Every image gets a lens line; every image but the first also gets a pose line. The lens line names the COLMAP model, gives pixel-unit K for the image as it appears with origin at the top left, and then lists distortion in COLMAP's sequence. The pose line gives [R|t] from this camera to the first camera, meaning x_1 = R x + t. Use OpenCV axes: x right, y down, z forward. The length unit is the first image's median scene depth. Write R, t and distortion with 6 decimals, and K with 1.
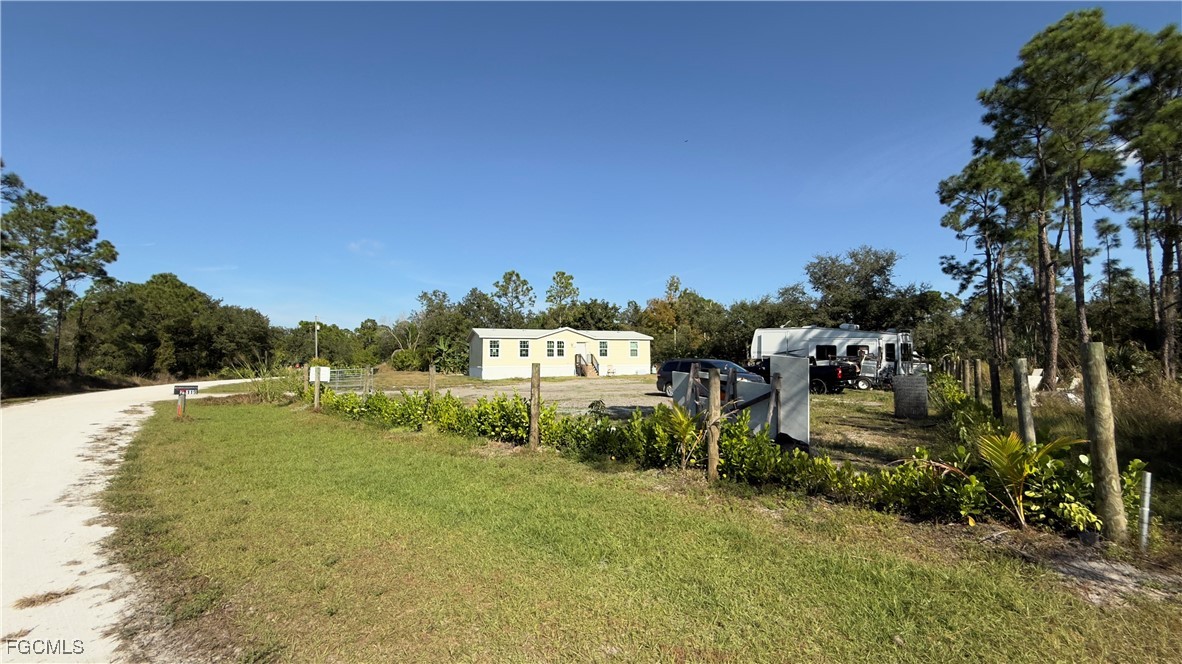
lens RADIAL K [[469.7, 0, 588.3], [0, 469.7, 330.3], [0, 0, 1]] dist [0.000249, -0.000272]
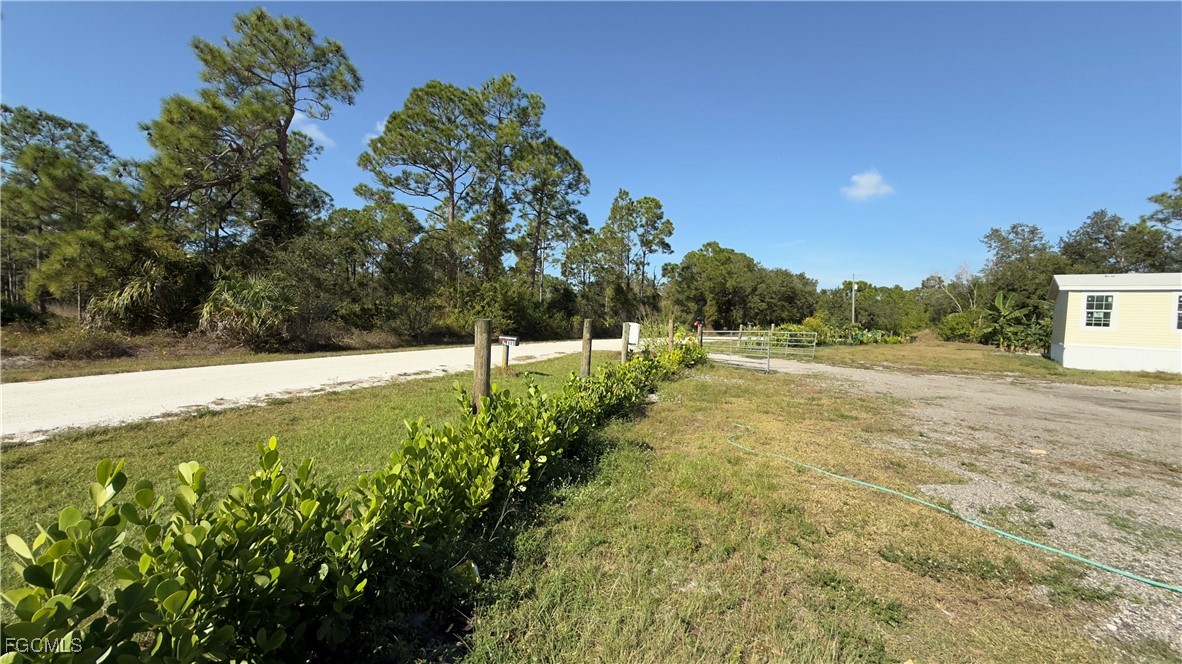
lens RADIAL K [[469.7, 0, 588.3], [0, 469.7, 330.3], [0, 0, 1]] dist [0.000249, -0.000272]
pose [[0.444027, 0.054354, -0.894363, 0.014676], [0.014133, 0.997609, 0.067645, 0.016847], [0.895902, -0.042676, 0.442197, 0.257620]]
